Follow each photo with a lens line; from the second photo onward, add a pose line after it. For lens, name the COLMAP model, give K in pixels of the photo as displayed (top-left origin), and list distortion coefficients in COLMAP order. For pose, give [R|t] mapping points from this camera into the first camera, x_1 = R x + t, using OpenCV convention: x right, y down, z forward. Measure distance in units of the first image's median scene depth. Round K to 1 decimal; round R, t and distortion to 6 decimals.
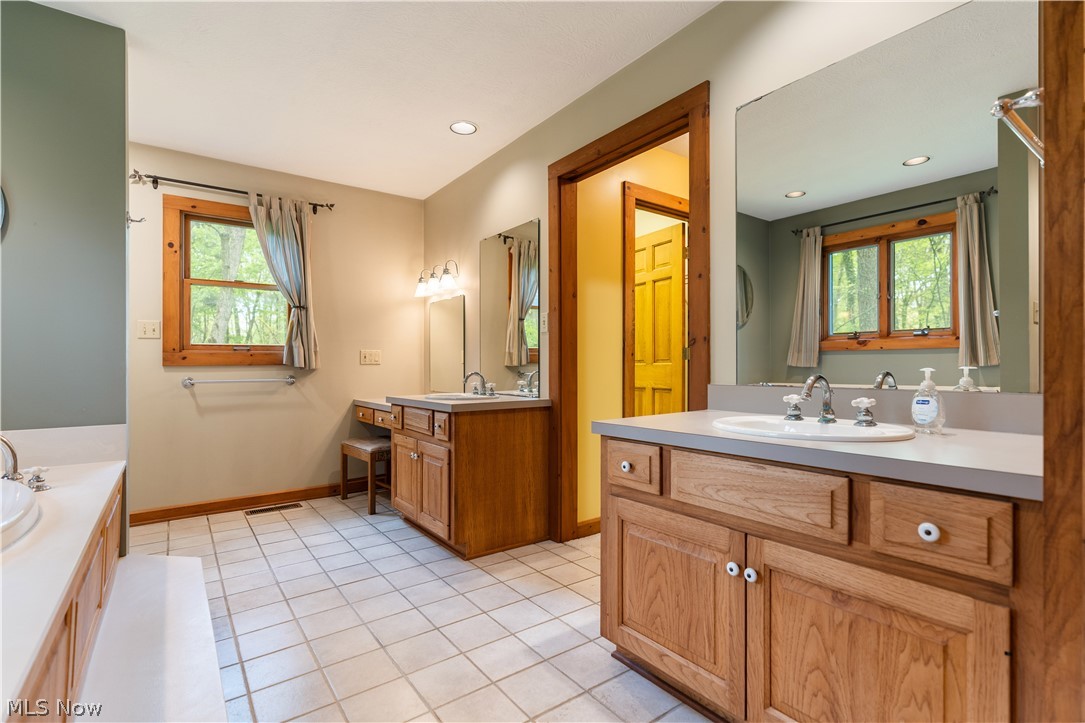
lens RADIAL K [[484.4, 0, 545.9], [0, 484.4, 361.7], [0, 0, 1]] dist [-0.000640, 0.000337]
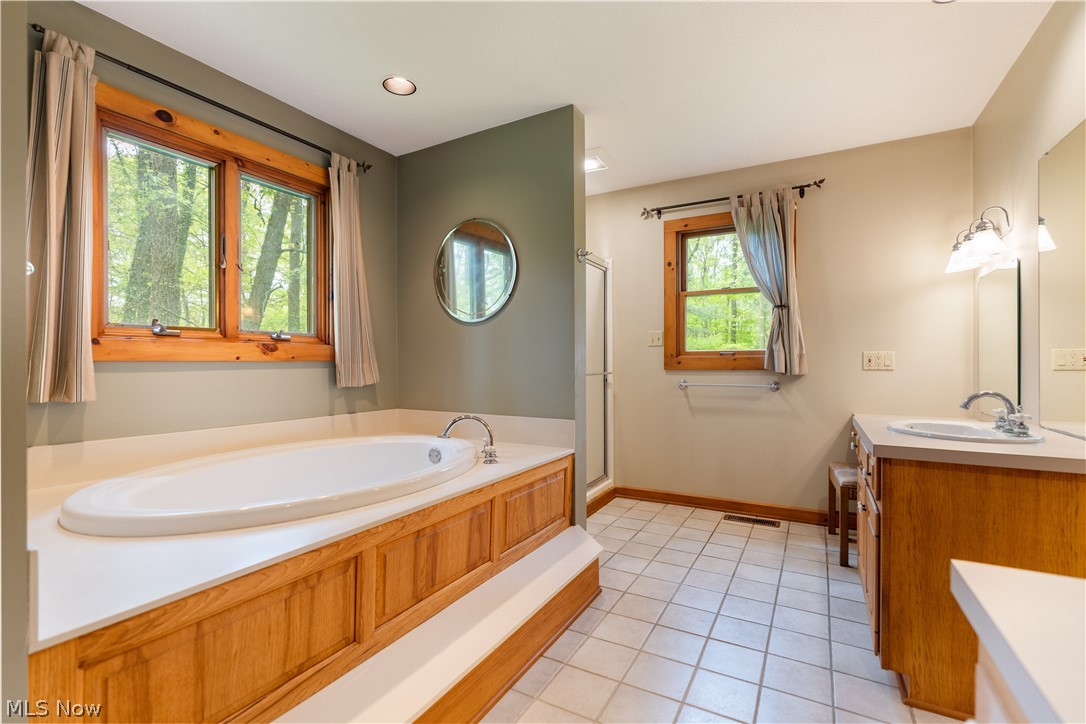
lens RADIAL K [[484.9, 0, 546.4], [0, 484.9, 362.2], [0, 0, 1]] dist [-0.000640, 0.000337]
pose [[0.430669, 0.005347, -0.902494, 0.127267], [0.003791, 0.999963, 0.007733, -0.017661], [0.902502, -0.006751, 0.430632, 0.223993]]
